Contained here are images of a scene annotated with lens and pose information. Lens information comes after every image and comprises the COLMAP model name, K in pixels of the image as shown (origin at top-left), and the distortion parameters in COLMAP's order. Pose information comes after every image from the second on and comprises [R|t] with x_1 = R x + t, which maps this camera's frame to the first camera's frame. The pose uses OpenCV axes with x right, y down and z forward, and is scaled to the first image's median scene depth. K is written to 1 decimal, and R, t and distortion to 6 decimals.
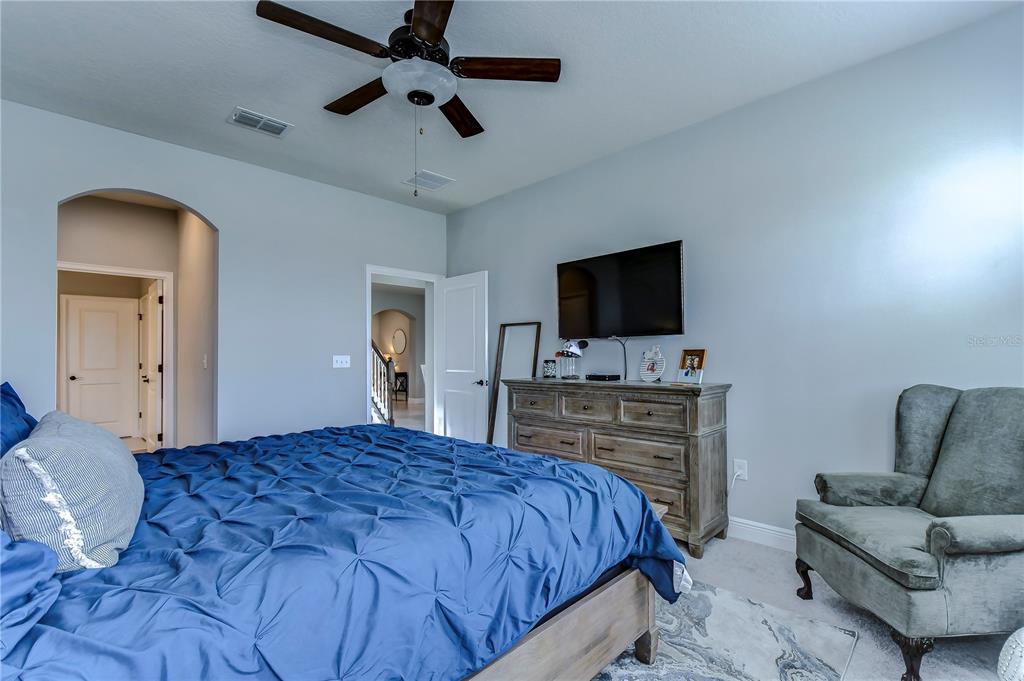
lens RADIAL K [[457.1, 0, 536.2], [0, 457.1, 356.2], [0, 0, 1]] dist [0.007676, -0.005019]
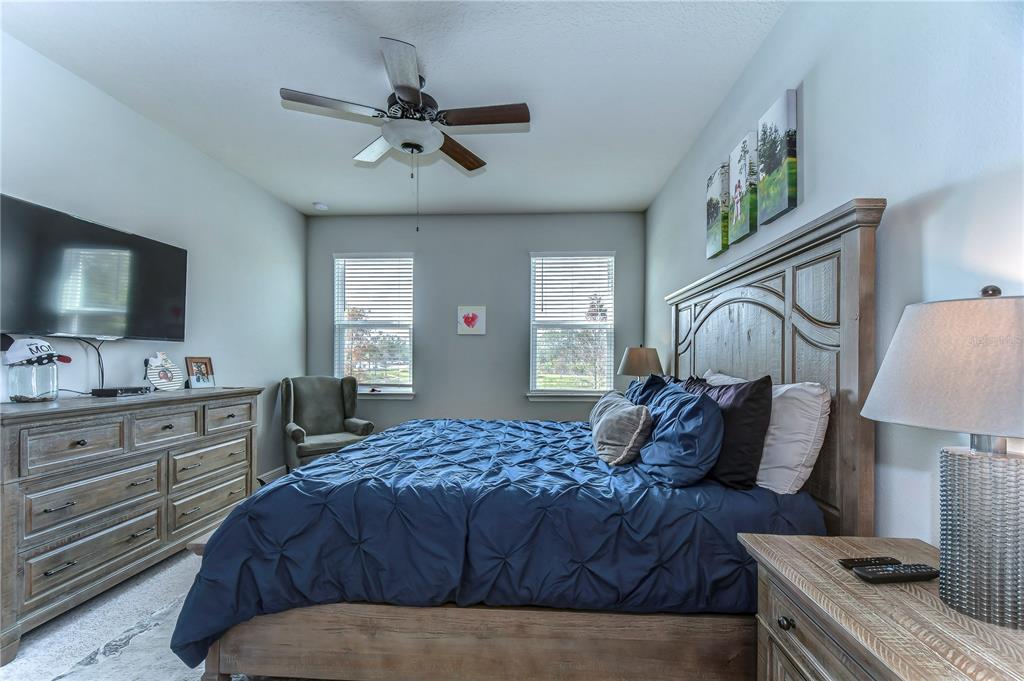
lens RADIAL K [[457.1, 0, 516.0], [0, 457.1, 359.9], [0, 0, 1]] dist [0.007676, -0.005019]
pose [[-0.636552, -0.000738, 0.771233, -0.940048], [-0.003476, 0.999992, -0.001912, -0.010125], [-0.771226, -0.003898, -0.636550, 1.054018]]
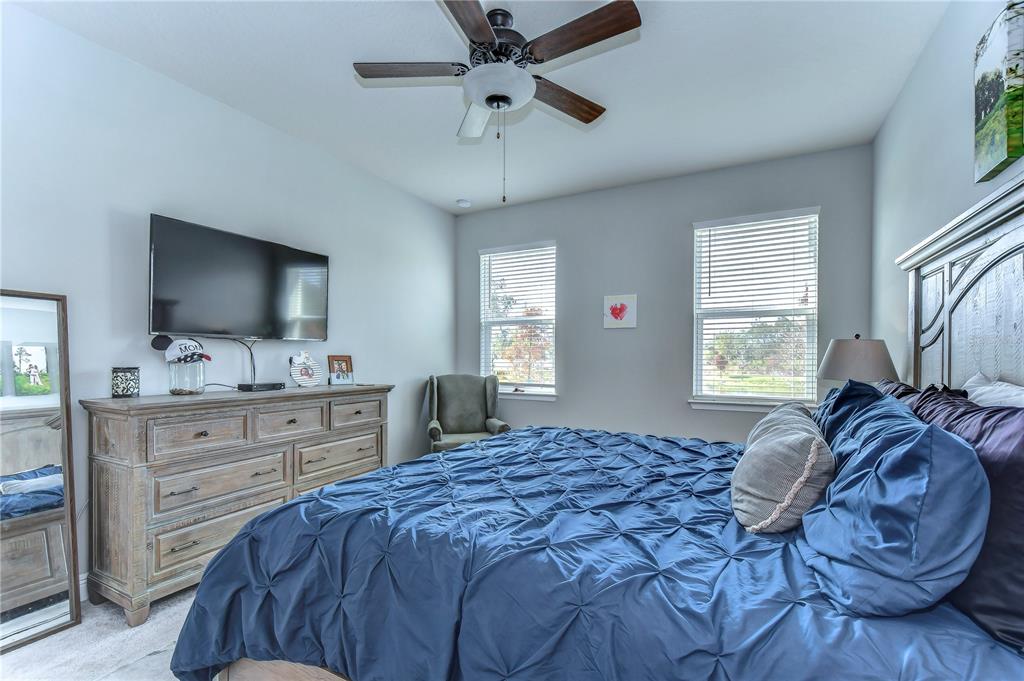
lens RADIAL K [[457.1, 0, 509.9], [0, 457.1, 357.2], [0, 0, 1]] dist [0.007676, -0.005019]
pose [[-0.253288, 0.001551, 0.967390, -0.851030], [-0.003674, 0.999990, -0.002566, -0.009648], [-0.967384, -0.004204, -0.253280, 0.829748]]
